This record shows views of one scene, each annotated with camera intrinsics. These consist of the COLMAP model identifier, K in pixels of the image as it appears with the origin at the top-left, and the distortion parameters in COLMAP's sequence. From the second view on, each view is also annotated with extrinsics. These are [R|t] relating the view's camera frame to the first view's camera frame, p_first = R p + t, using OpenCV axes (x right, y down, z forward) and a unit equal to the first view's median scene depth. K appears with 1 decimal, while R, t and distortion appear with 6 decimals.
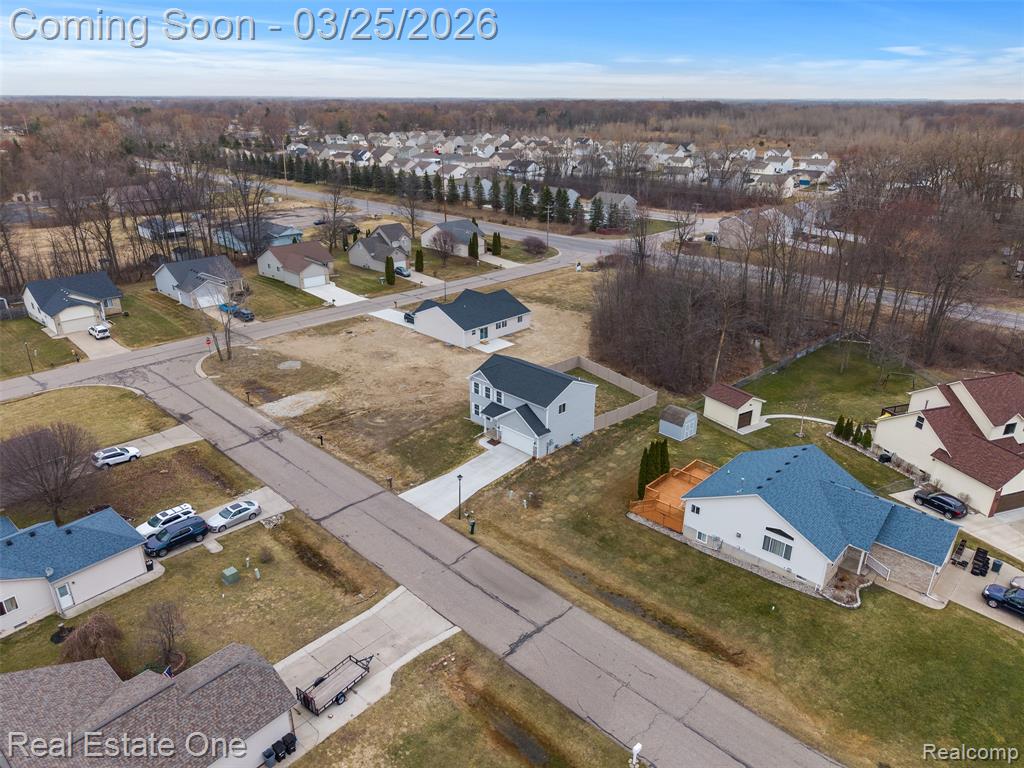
lens RADIAL K [[691.3, 0, 512.0], [0, 691.3, 384.0], [0, 0, 1]] dist [0.069708, -0.001528]
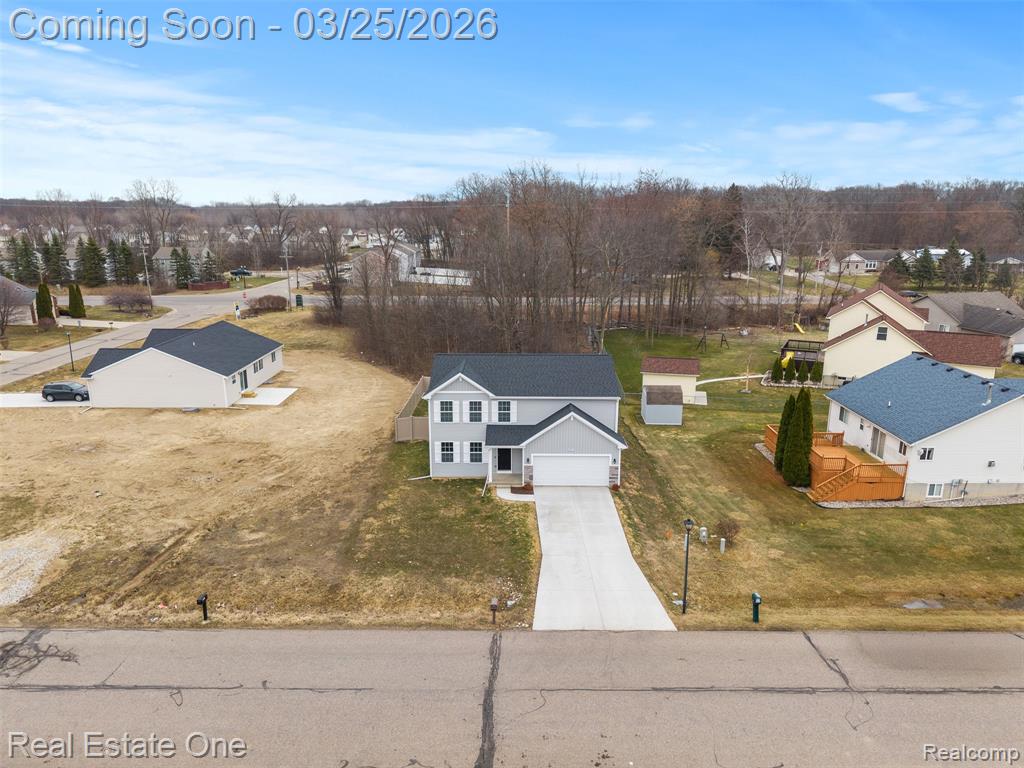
lens RADIAL K [[693.1, 0, 515.7], [0, 693.1, 378.8], [0, 0, 1]] dist [0.011045, -0.004631]
pose [[0.716898, -0.166689, 0.676958, -0.392580], [0.266840, 0.962664, -0.045544, 0.021608], [-0.644091, 0.213290, 0.734611, 0.573106]]
